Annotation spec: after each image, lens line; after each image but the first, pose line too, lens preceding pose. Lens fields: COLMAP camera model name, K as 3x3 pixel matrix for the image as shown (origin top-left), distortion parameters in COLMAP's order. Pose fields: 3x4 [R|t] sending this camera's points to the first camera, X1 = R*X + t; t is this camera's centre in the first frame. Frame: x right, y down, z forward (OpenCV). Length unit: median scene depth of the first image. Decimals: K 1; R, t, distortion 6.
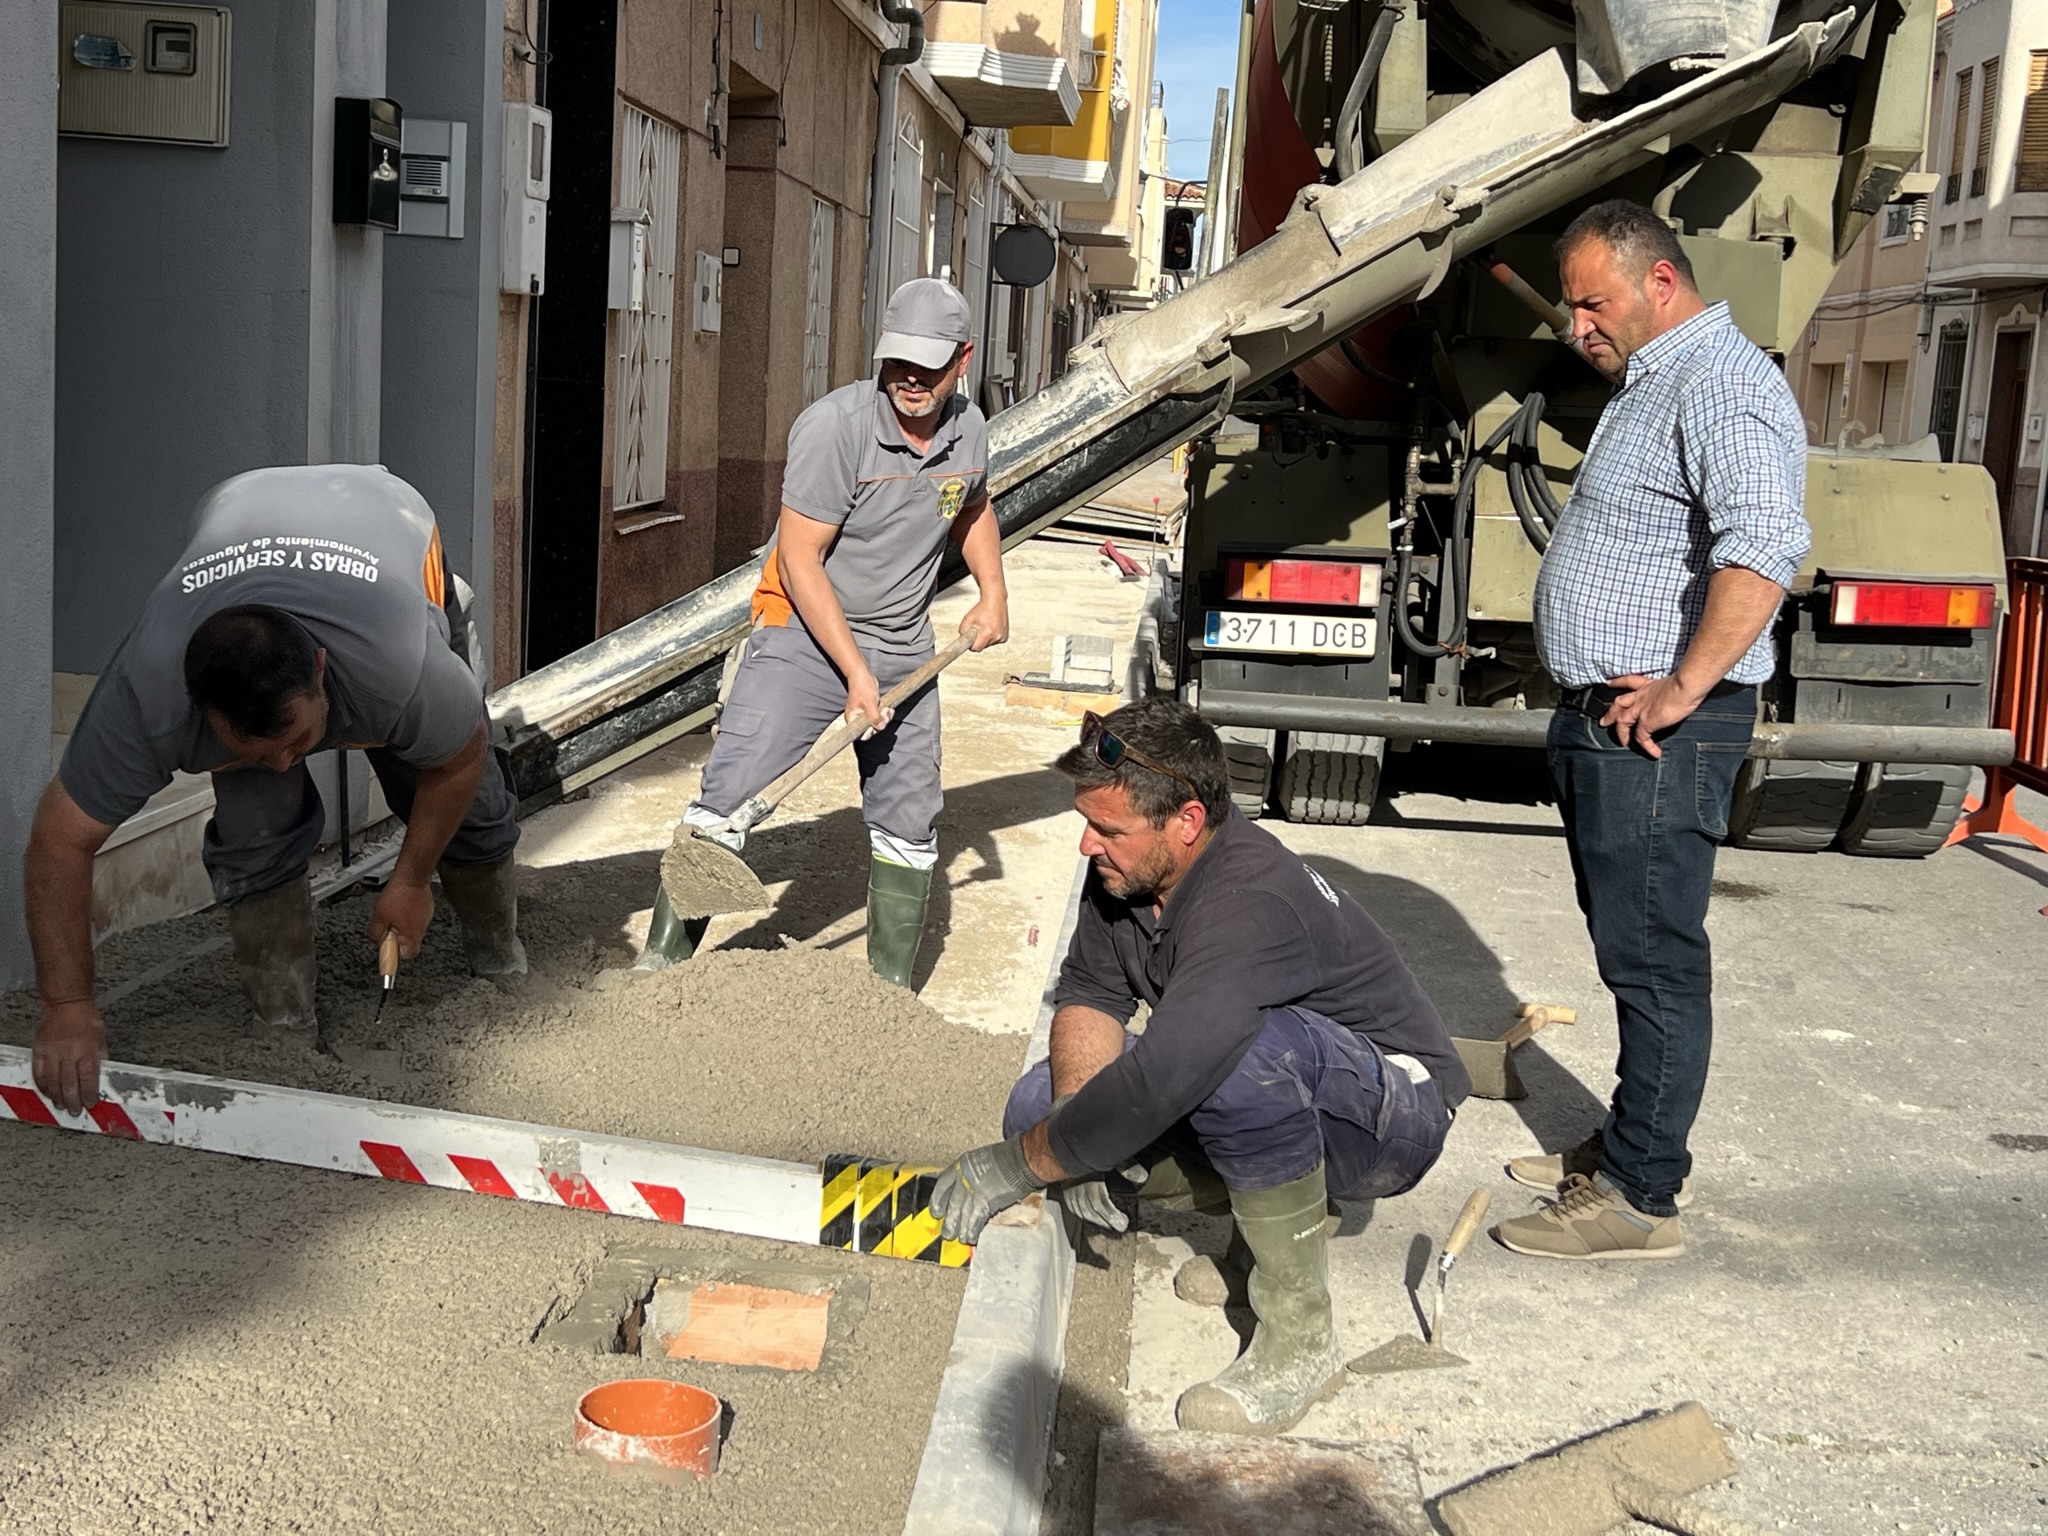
lens RADIAL K [[2691.6, 0, 1021.2], [0, 2691.6, 777.1], [0, 0, 1]] dist [0.085386, 0.000000]
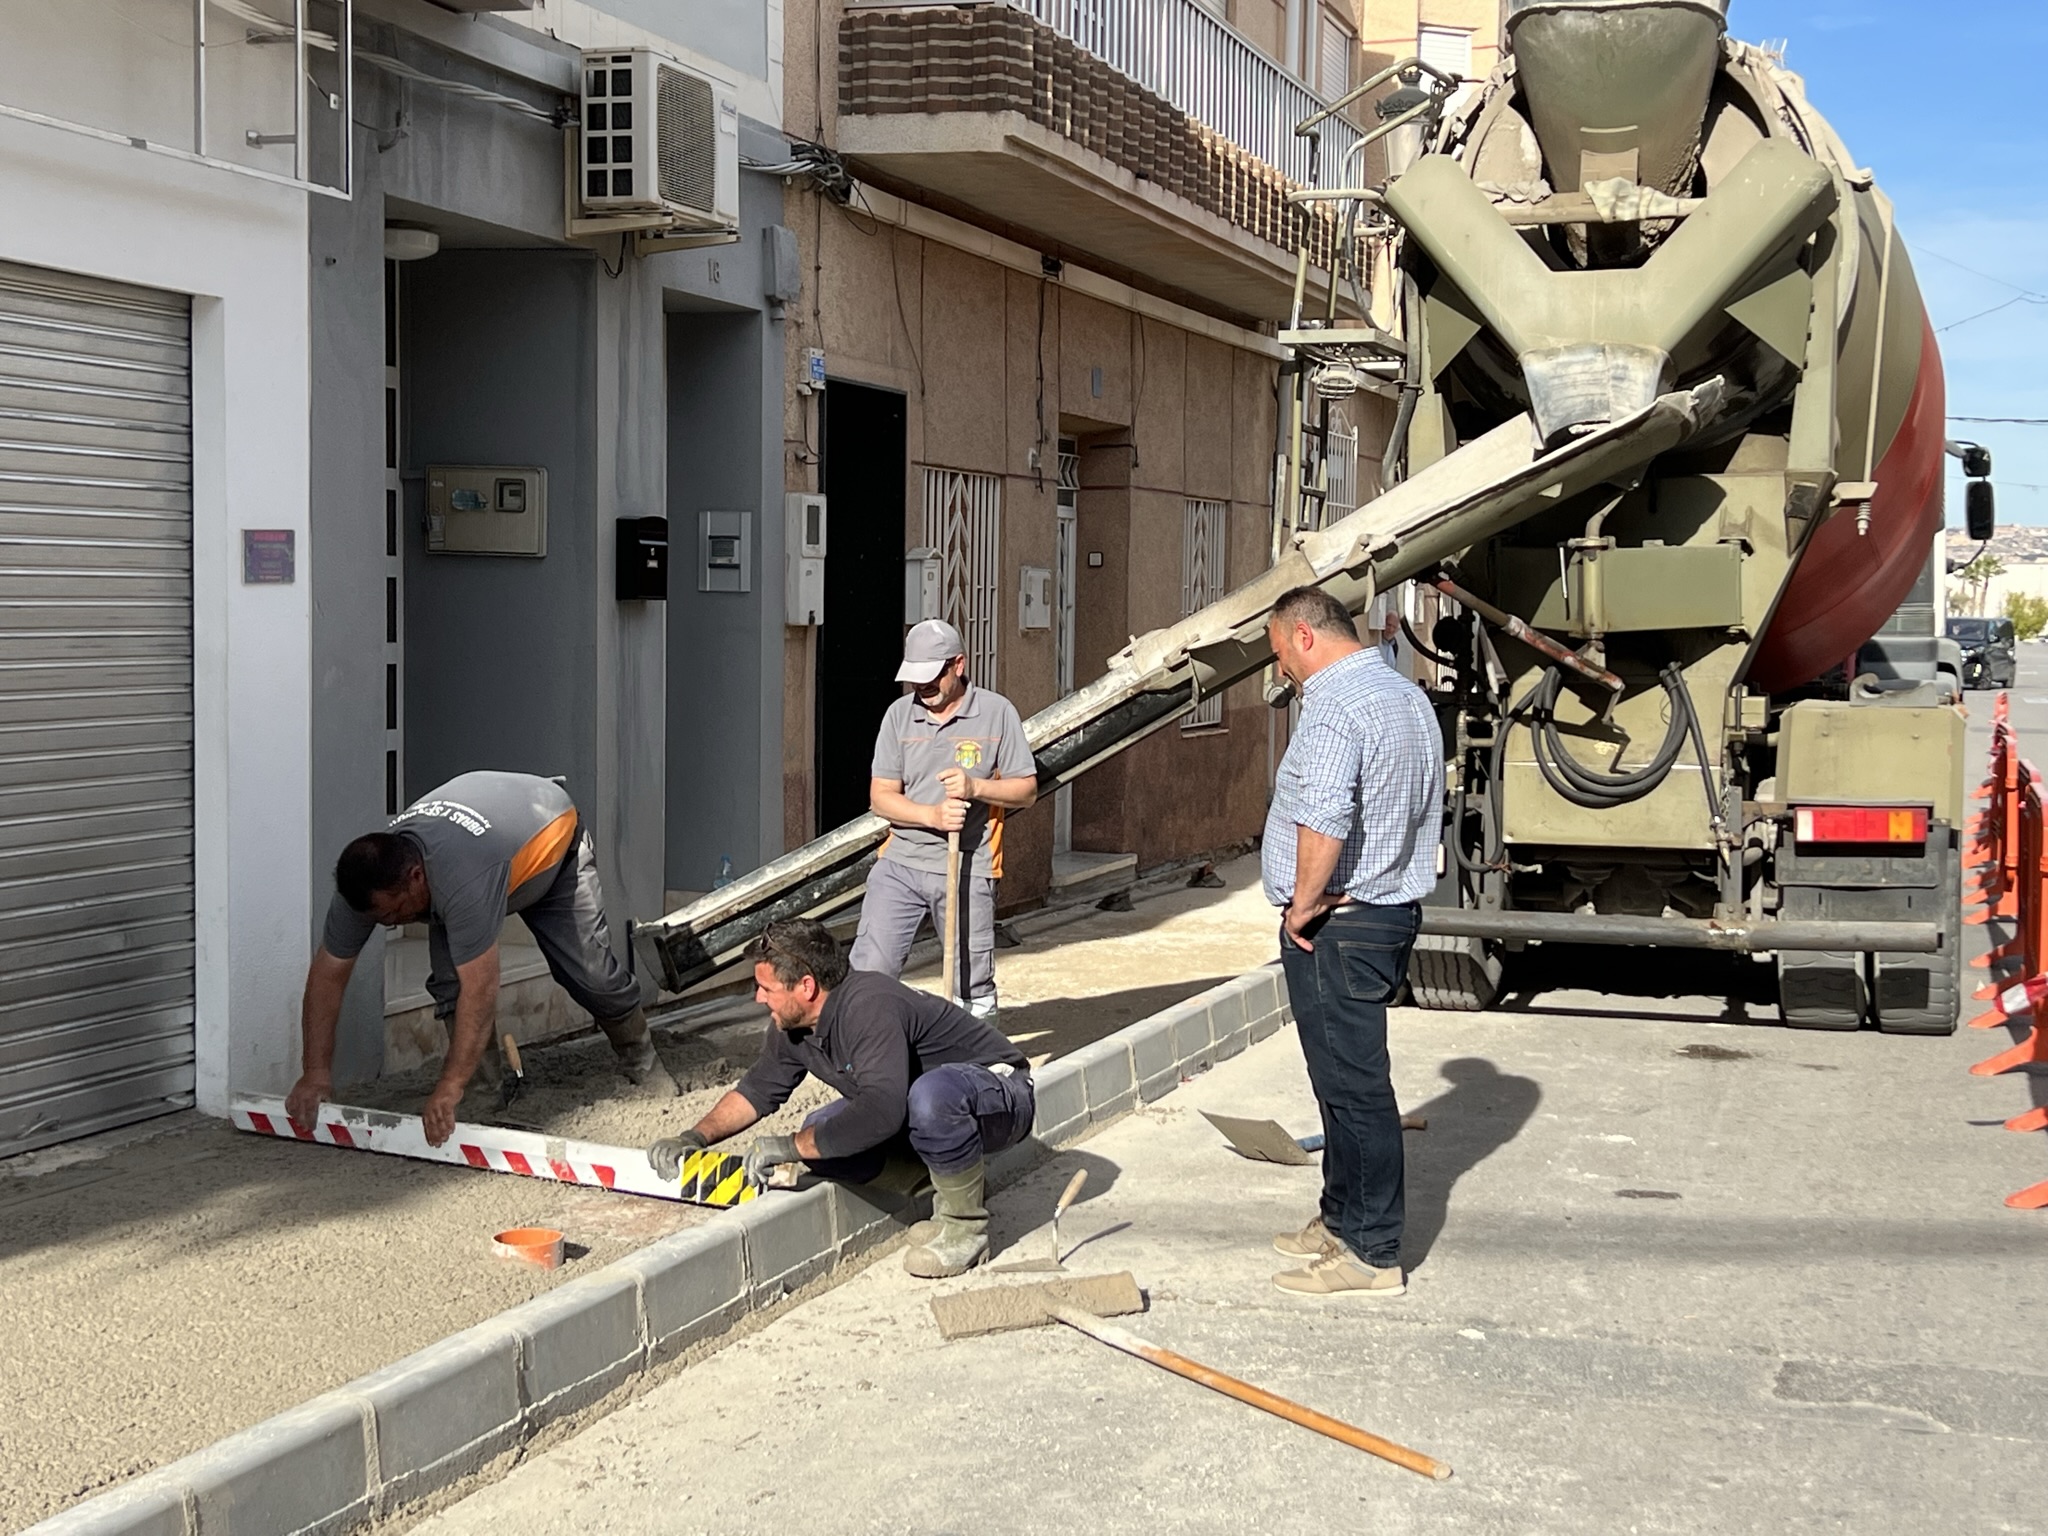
lens RADIAL K [[2759.7, 0, 1030.0], [0, 2759.7, 765.1], [0, 0, 1]] dist [0.194027, 0.000000]
pose [[0.969663, -0.030469, -0.242541, 0.290957], [0.007427, 0.995416, -0.095355, 0.031509], [0.244334, 0.090661, 0.965444, -0.362238]]
